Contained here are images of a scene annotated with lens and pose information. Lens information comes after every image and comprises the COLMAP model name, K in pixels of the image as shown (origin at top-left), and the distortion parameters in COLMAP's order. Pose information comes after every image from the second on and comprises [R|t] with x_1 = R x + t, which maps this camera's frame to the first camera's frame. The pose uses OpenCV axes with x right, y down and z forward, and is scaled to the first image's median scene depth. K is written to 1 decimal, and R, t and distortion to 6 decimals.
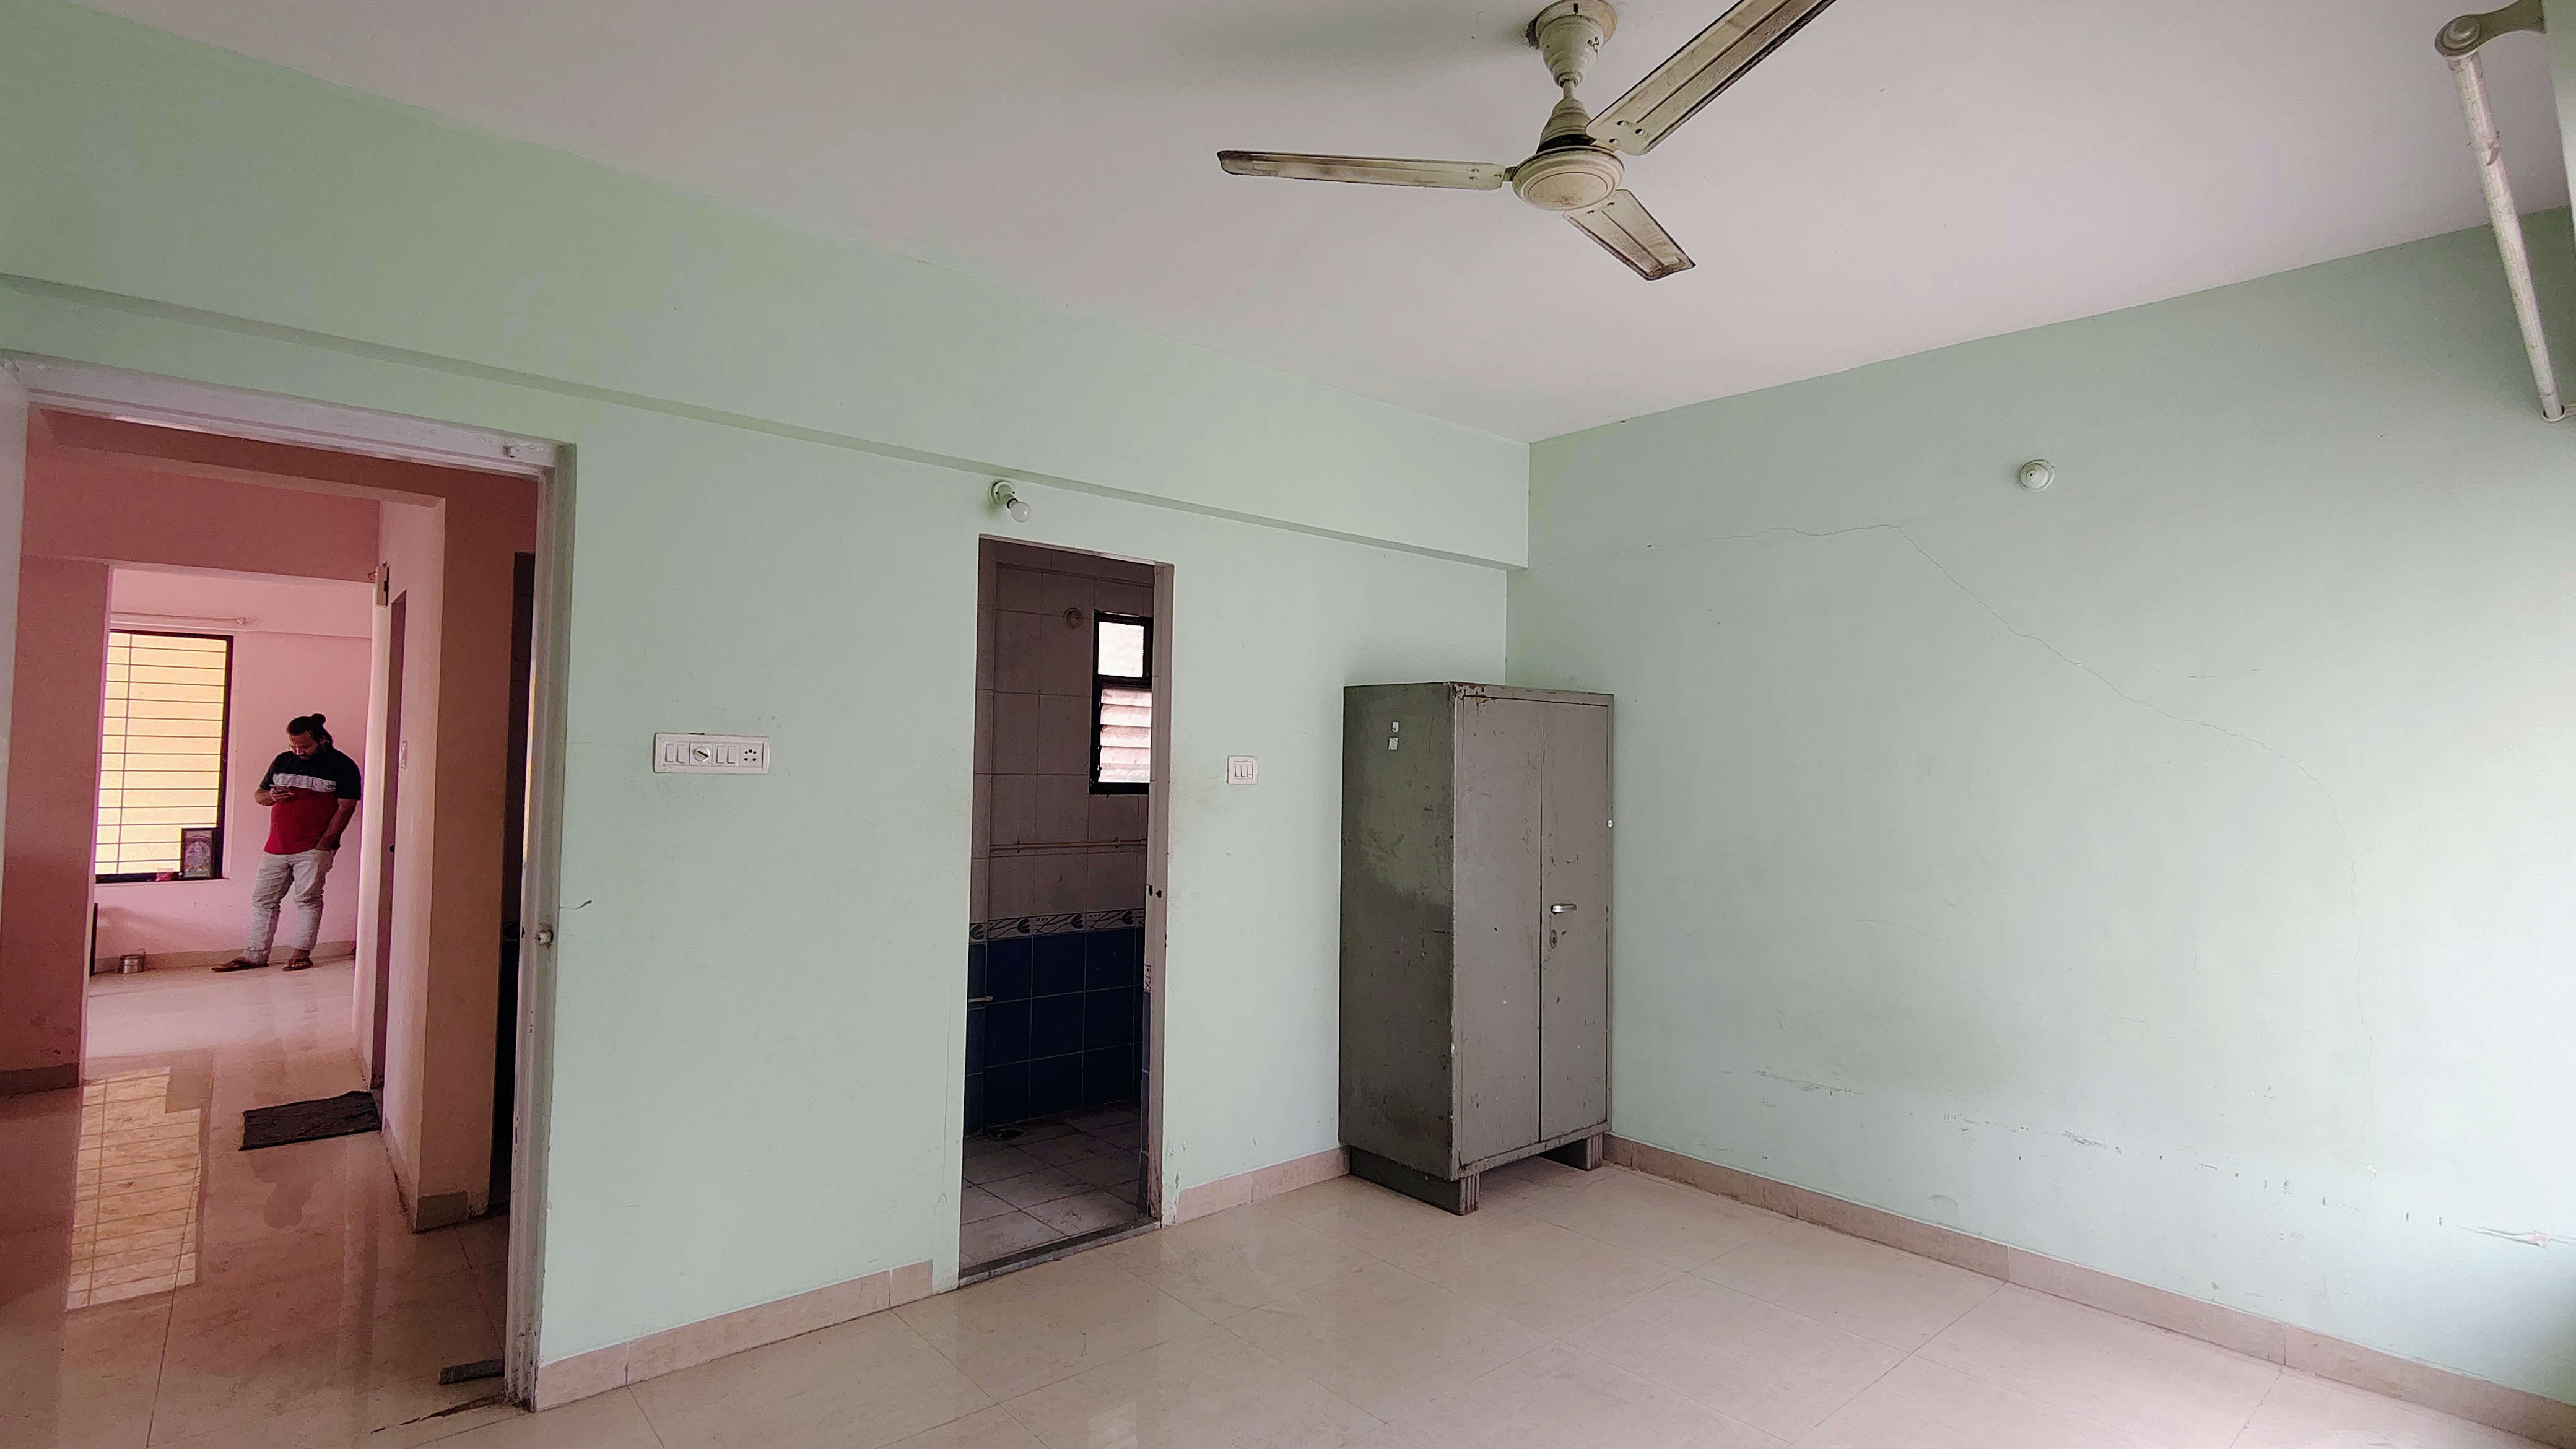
lens RADIAL K [[1200.0, 0, 1288.0], [0, 1200.0, 724.5], [0, 0, 1]] dist [0.001584, 0.000457]
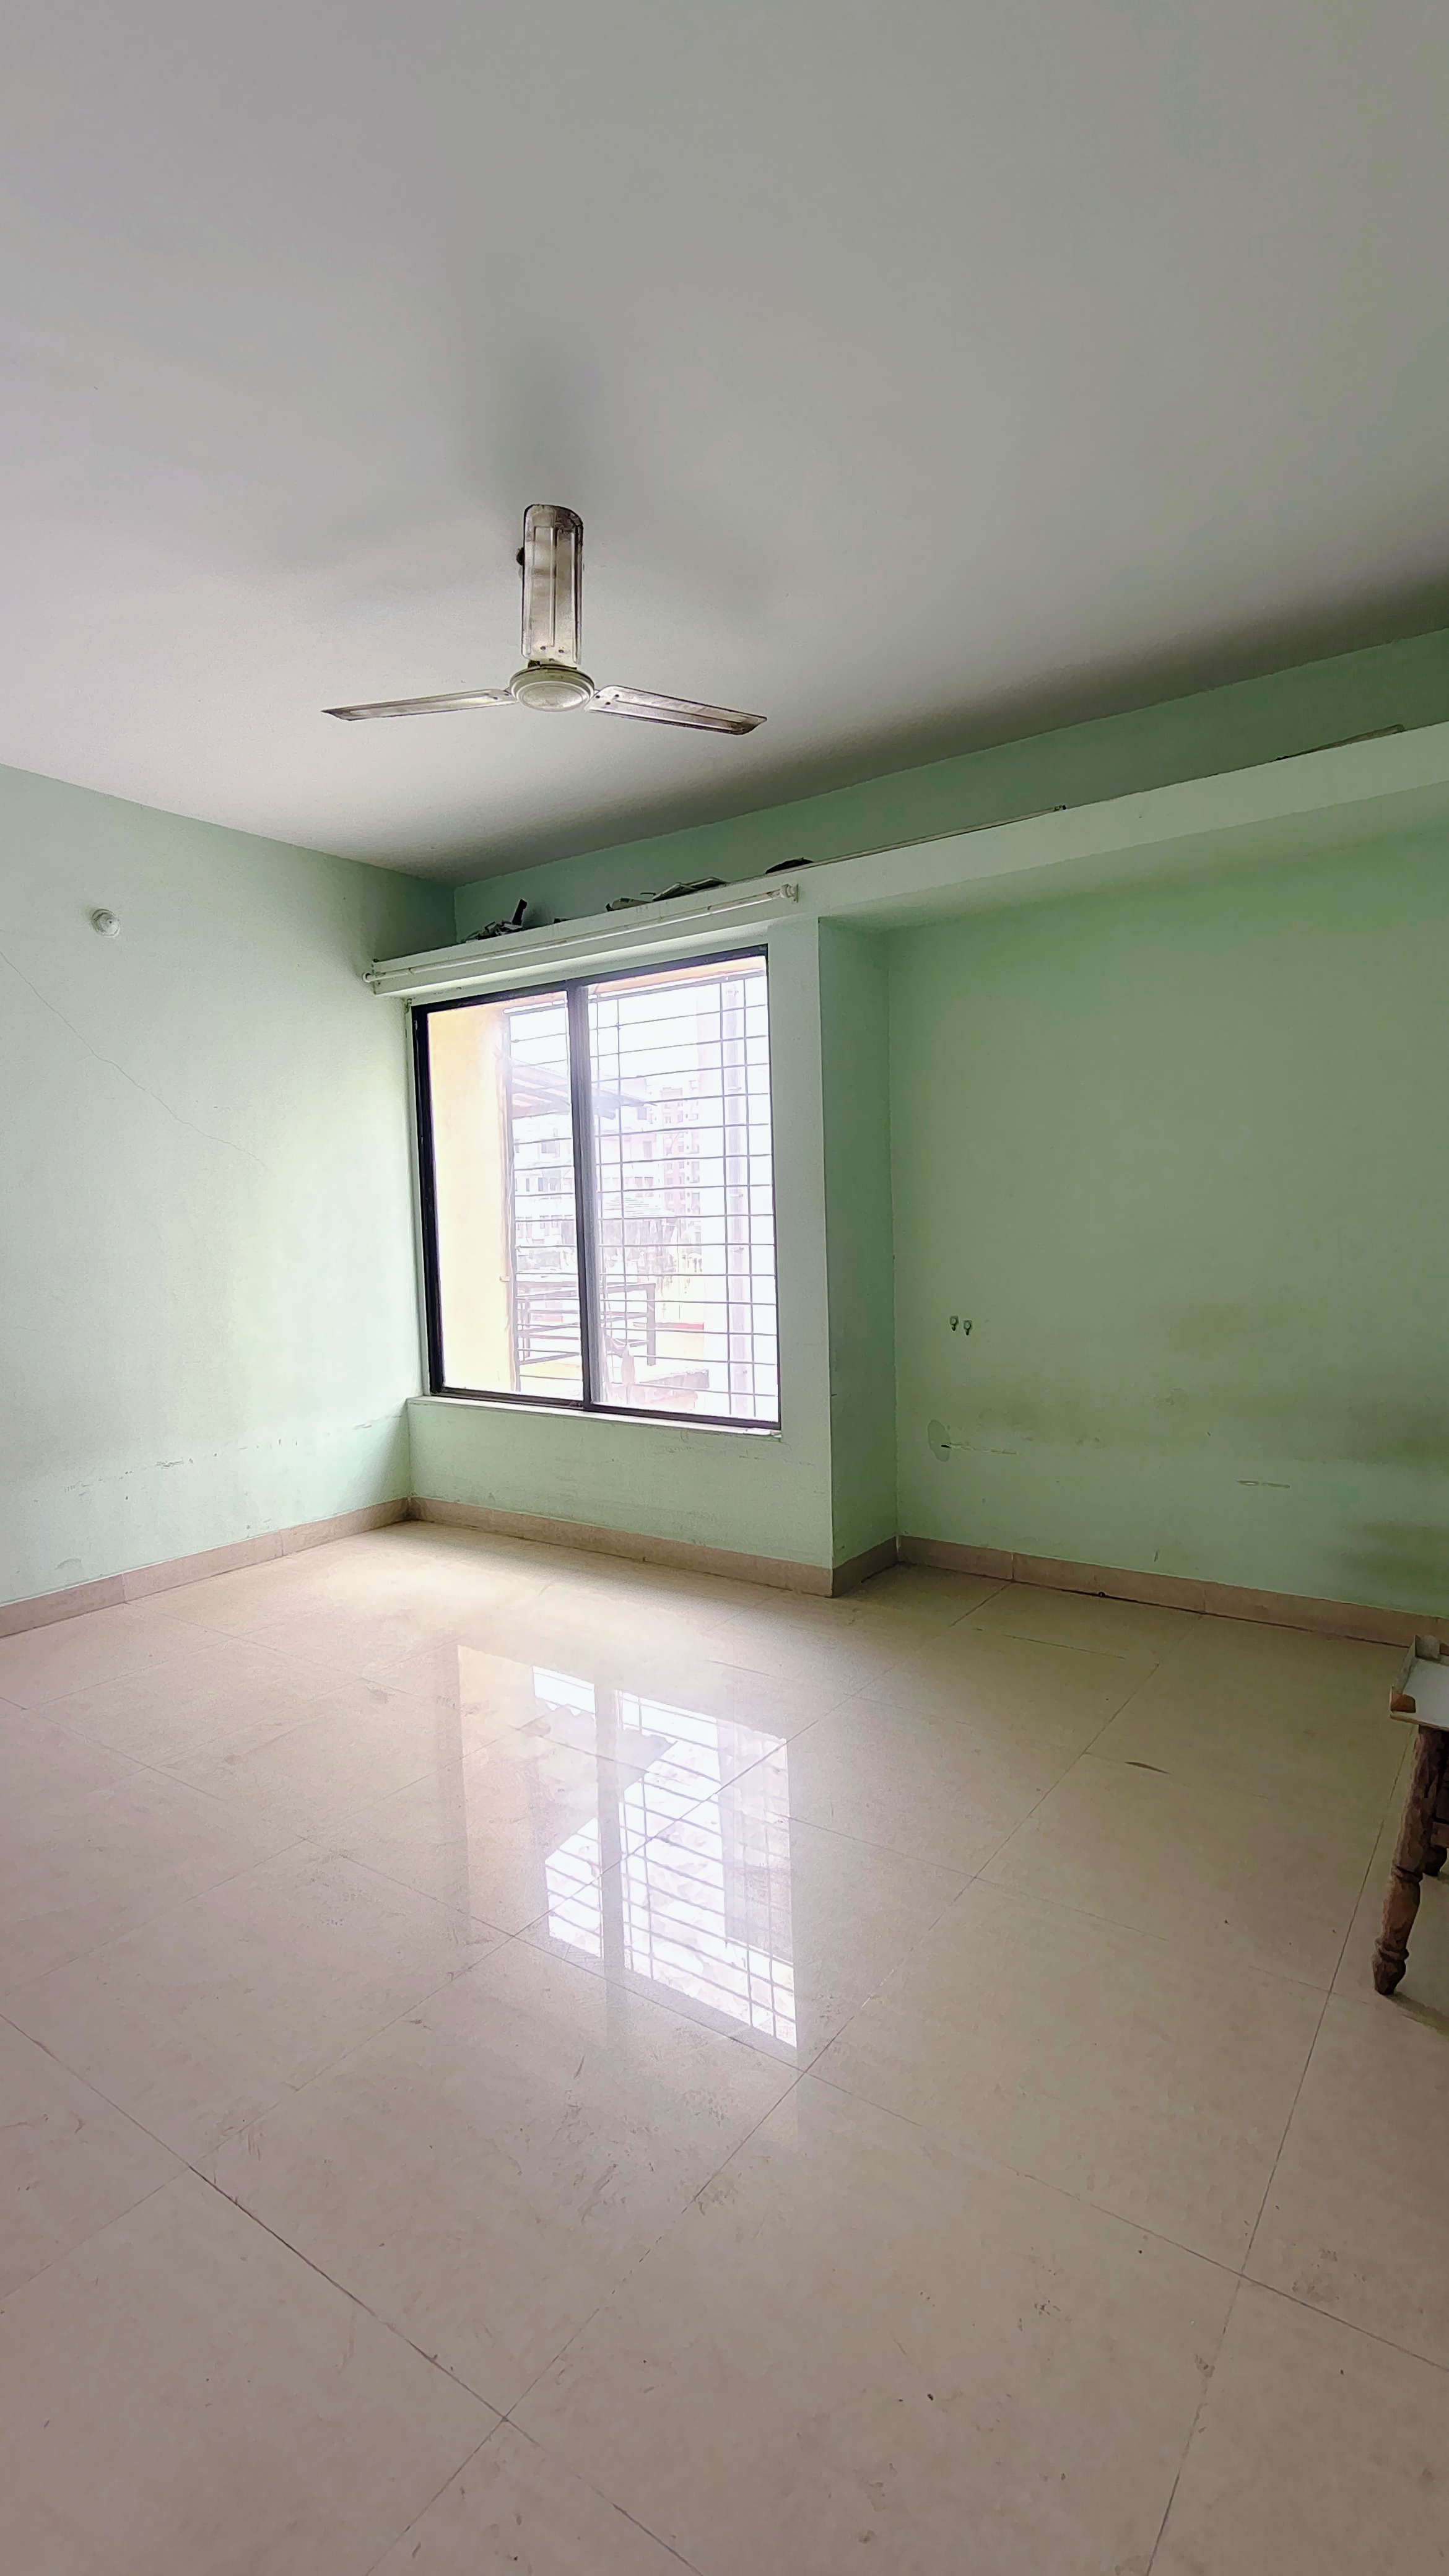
lens RADIAL K [[1200.0, 0, 724.5], [0, 1200.0, 1288.0], [0, 0, 1]] dist [0.001584, 0.000457]
pose [[-0.233105, -0.070282, 0.969908, -0.678904], [-0.006602, 0.997476, 0.070693, 0.059798], [-0.972429, 0.010076, -0.232981, 0.685254]]
